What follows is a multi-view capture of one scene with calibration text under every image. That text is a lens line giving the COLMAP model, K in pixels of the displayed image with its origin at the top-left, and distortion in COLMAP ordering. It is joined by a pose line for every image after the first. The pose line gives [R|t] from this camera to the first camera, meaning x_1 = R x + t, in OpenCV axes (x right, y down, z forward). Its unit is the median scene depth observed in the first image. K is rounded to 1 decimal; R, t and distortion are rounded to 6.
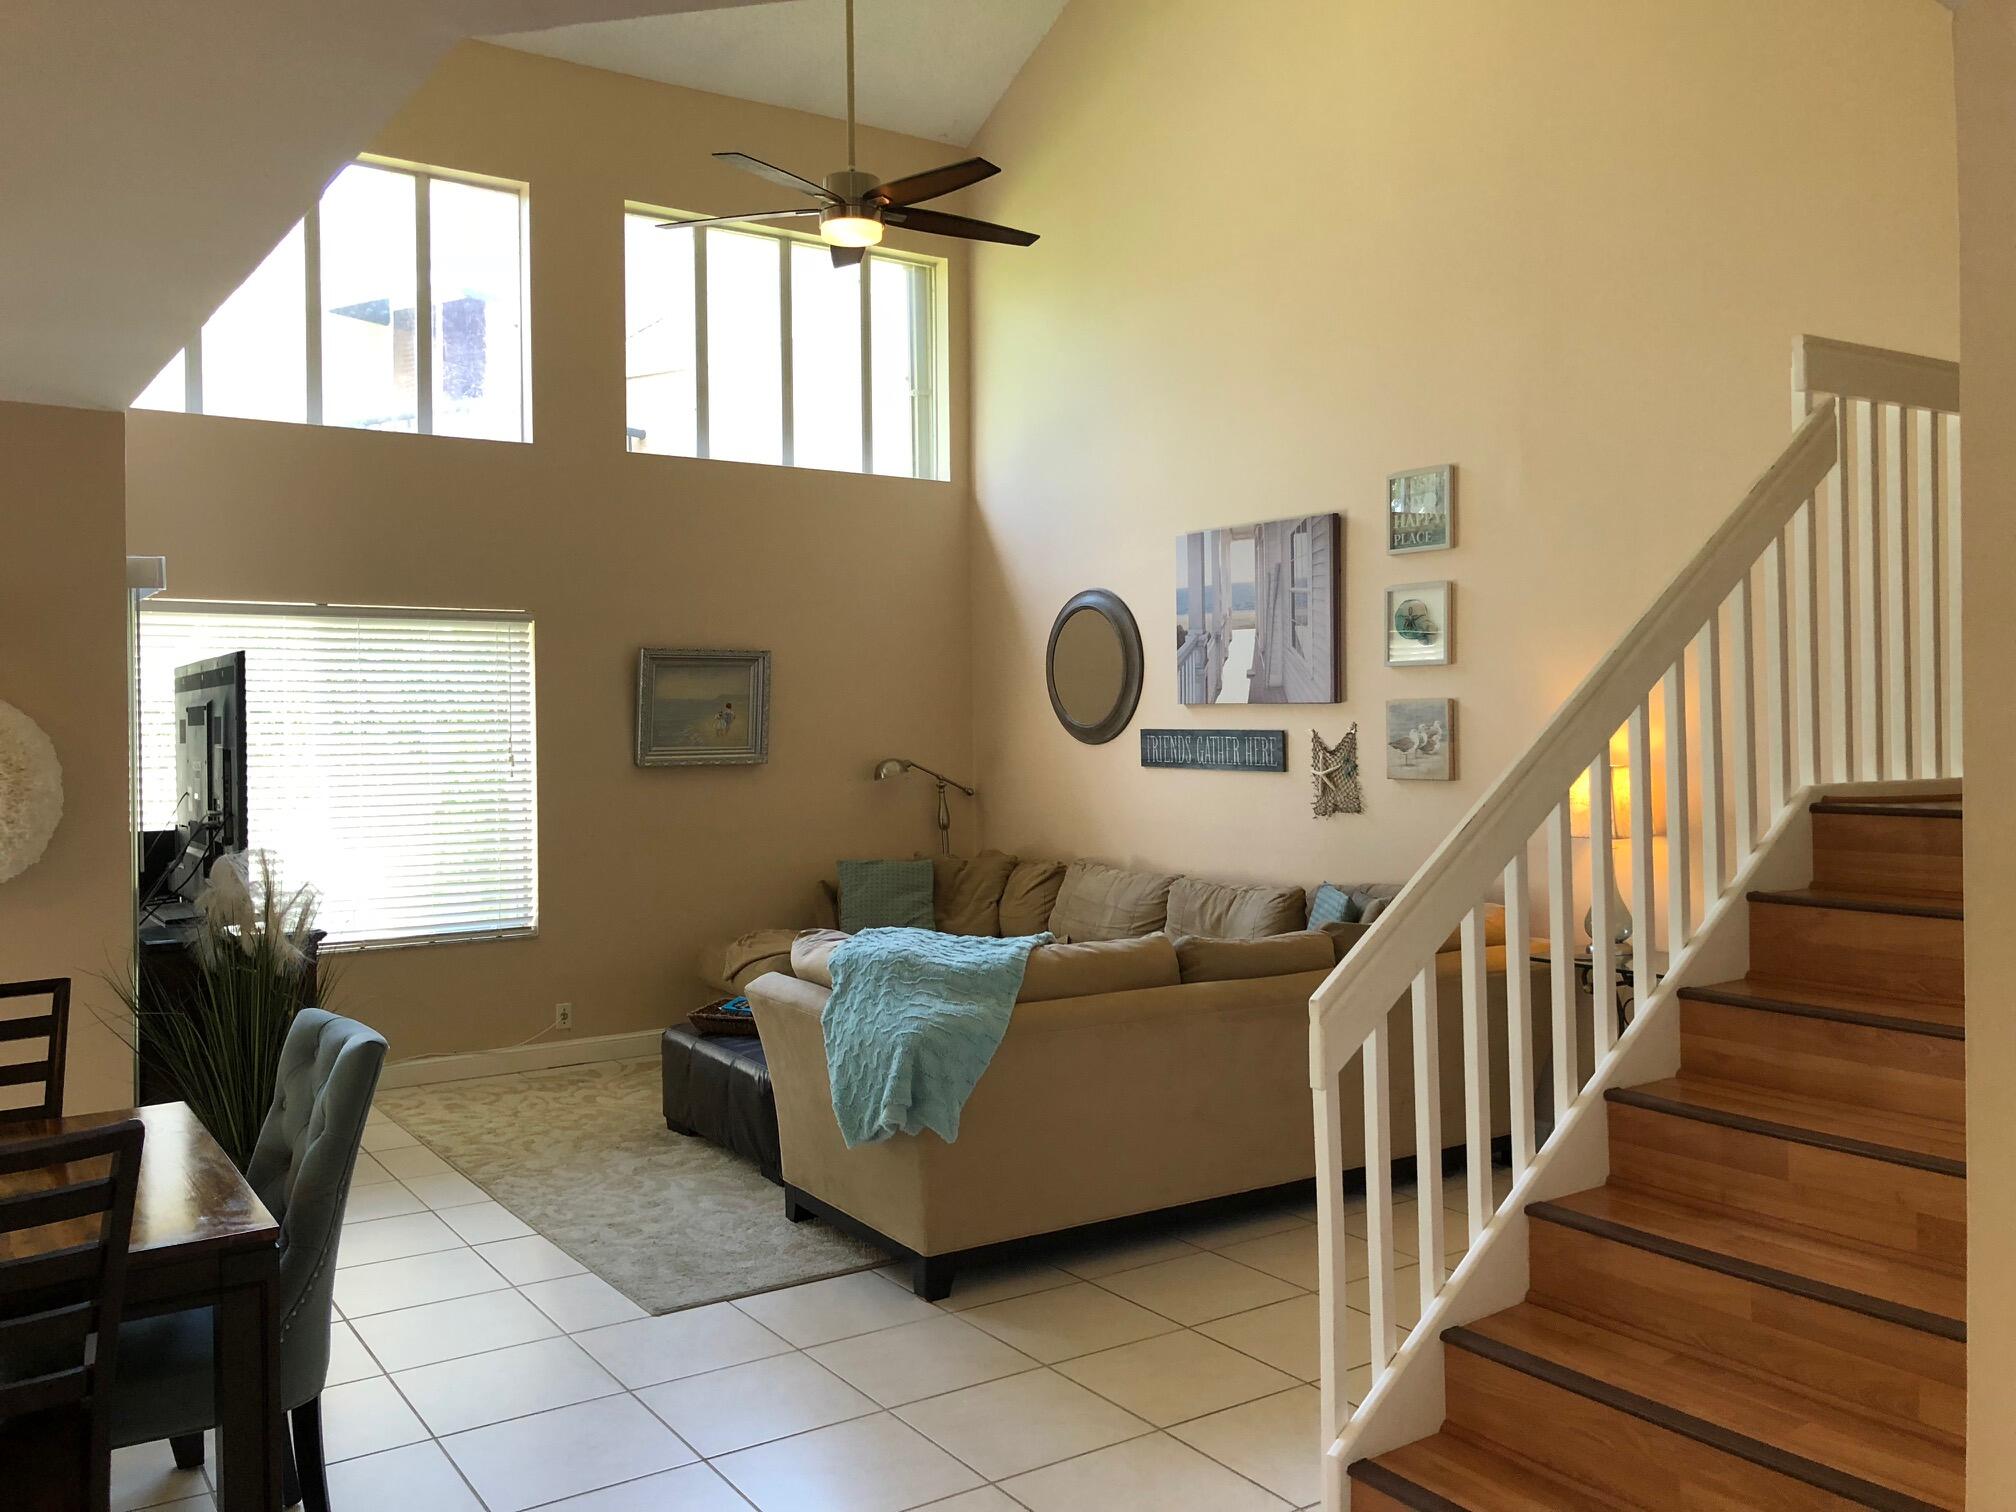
lens RADIAL K [[1631.0, 0, 1040.2], [0, 1631.0, 740.3], [0, 0, 1]] dist [0.006396, -0.003069]
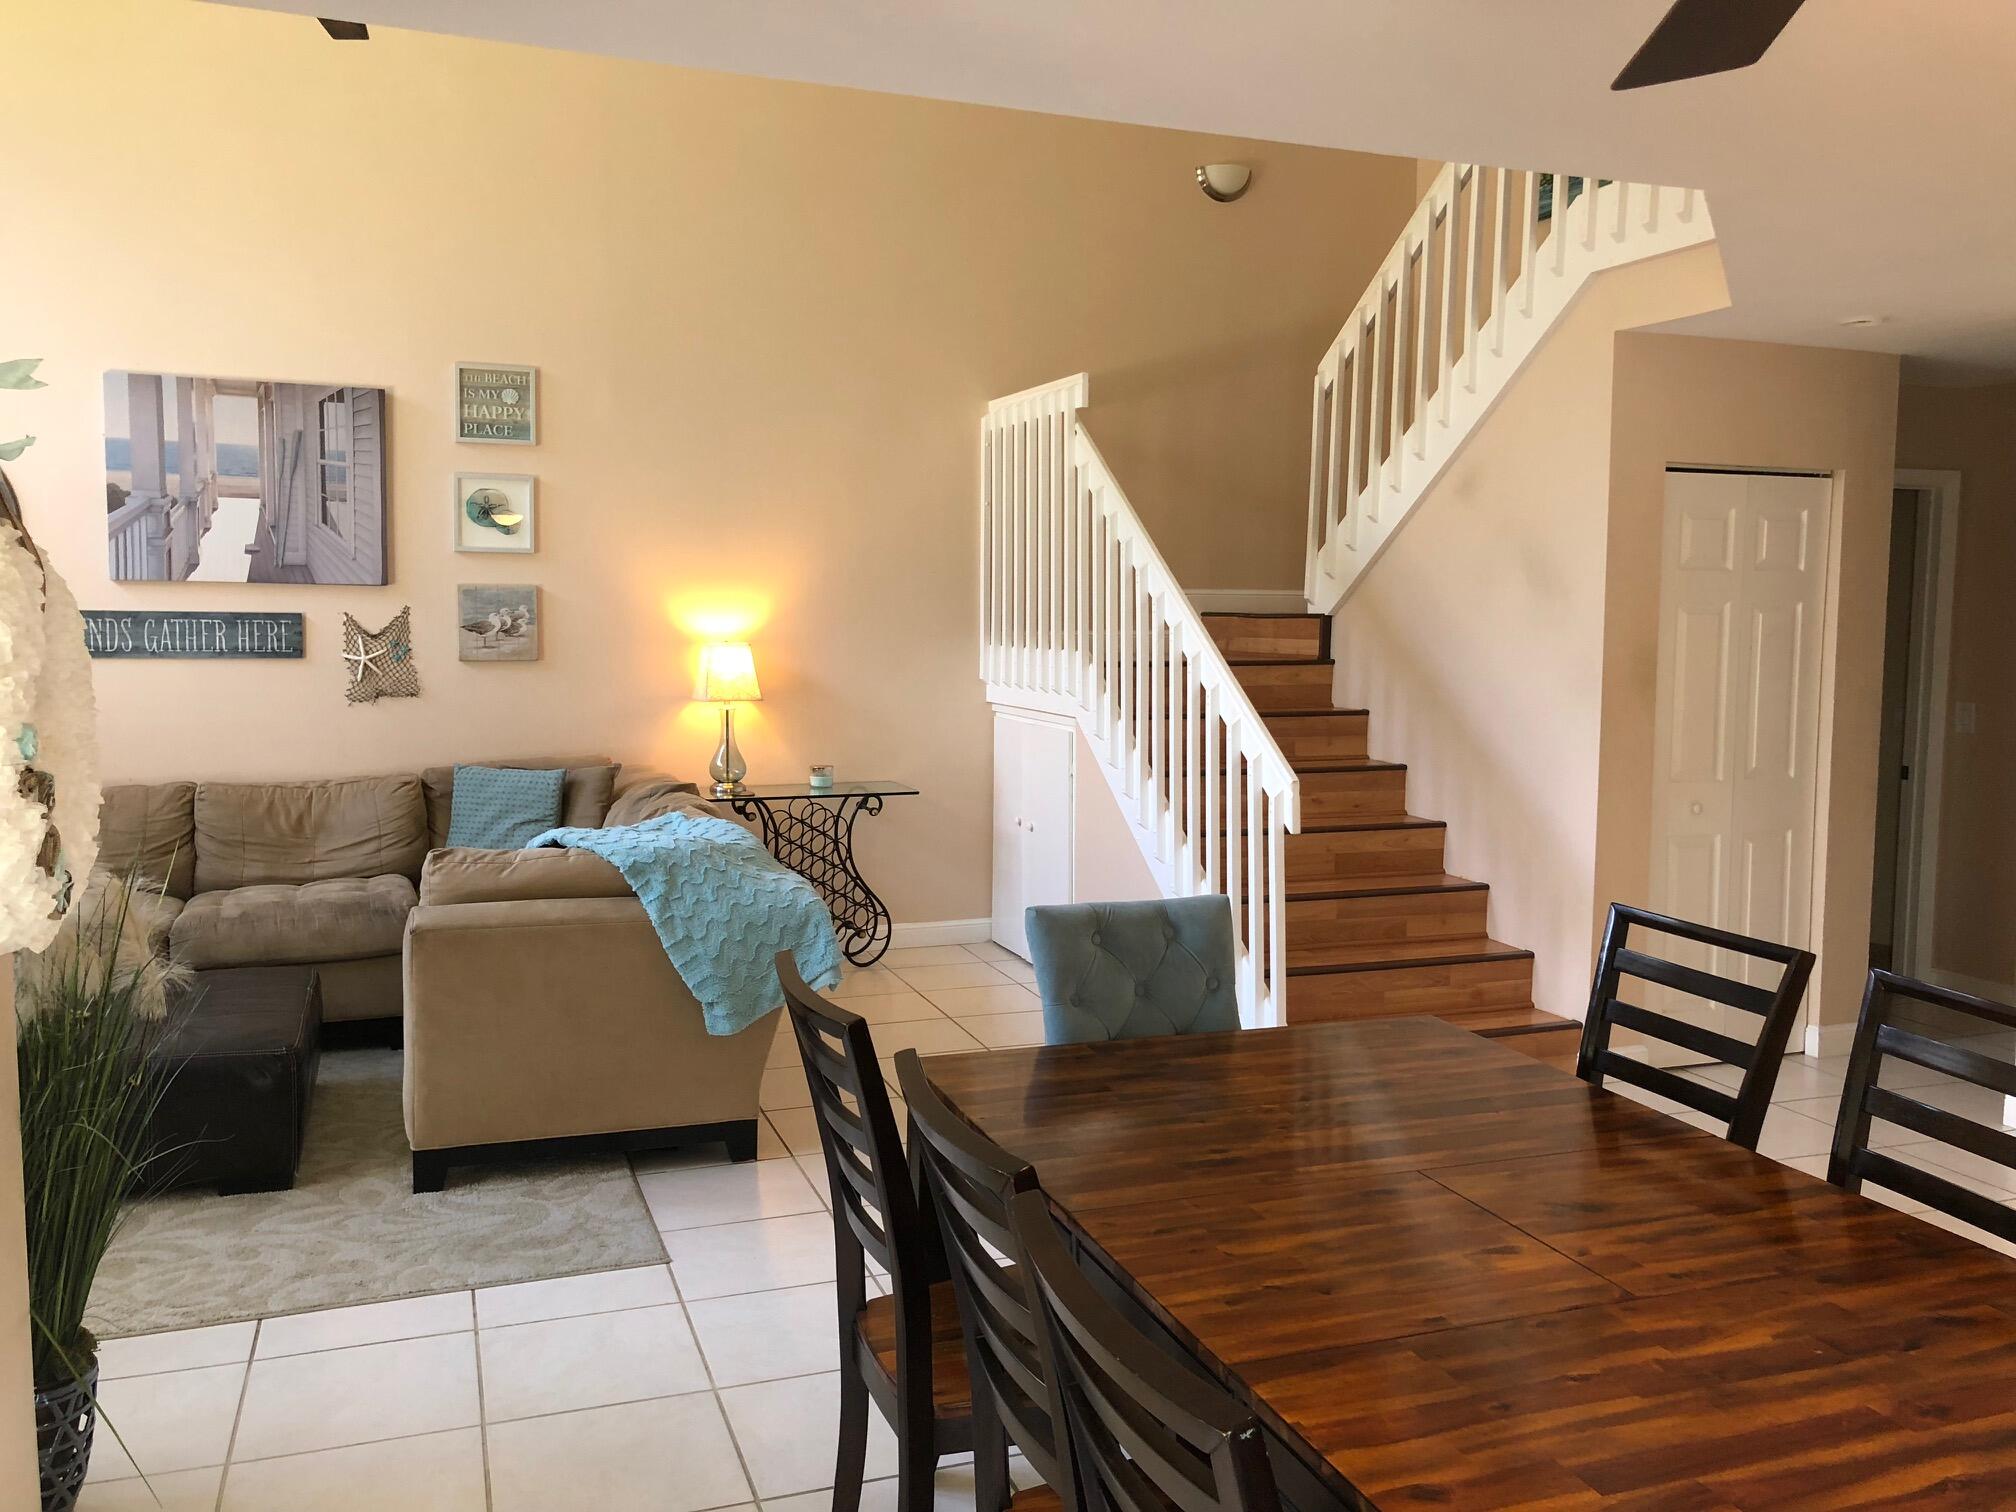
lens RADIAL K [[1633.2, 0, 1008.0], [0, 1633.2, 756.0], [0, 0, 1]] dist [-0.134796, 0.223734]
pose [[0.245203, -0.067455, 0.967122, -0.626761], [0.001959, 0.997609, 0.069085, 0.012524], [-0.969470, -0.015045, 0.244749, 0.381027]]
